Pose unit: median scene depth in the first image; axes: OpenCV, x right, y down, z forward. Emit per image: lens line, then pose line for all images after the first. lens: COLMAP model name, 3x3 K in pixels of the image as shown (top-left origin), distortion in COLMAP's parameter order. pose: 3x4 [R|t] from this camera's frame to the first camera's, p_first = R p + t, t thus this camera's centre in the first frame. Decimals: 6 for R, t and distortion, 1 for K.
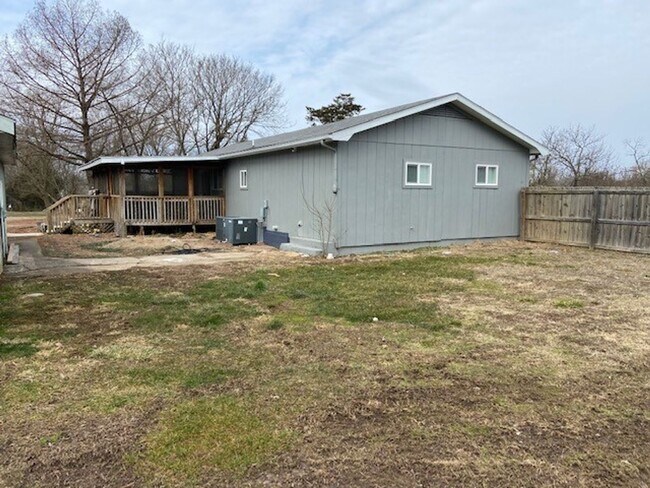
lens RADIAL K [[479.7, 0, 333.0], [0, 479.7, 251.3], [0, 0, 1]] dist [0.053016, -0.070553]
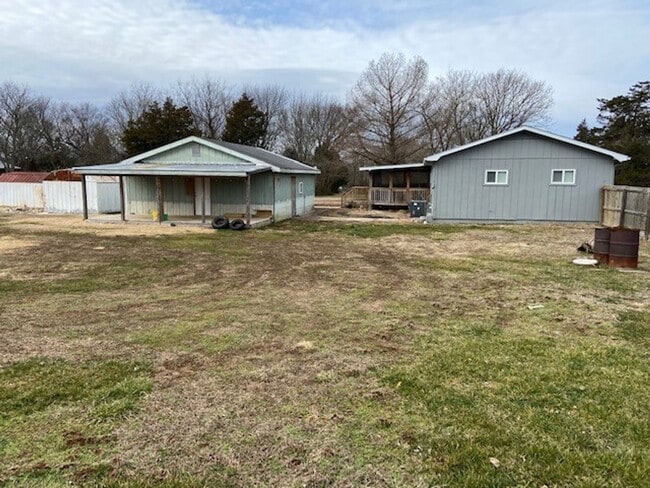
lens RADIAL K [[479.7, 0, 322.8], [0, 479.7, 241.3], [0, 0, 1]] dist [0.053016, -0.070553]
pose [[0.734621, 0.087784, -0.672775, 0.658150], [-0.080851, 0.995855, 0.041657, 0.024749], [0.673644, 0.023792, 0.738673, -0.440366]]
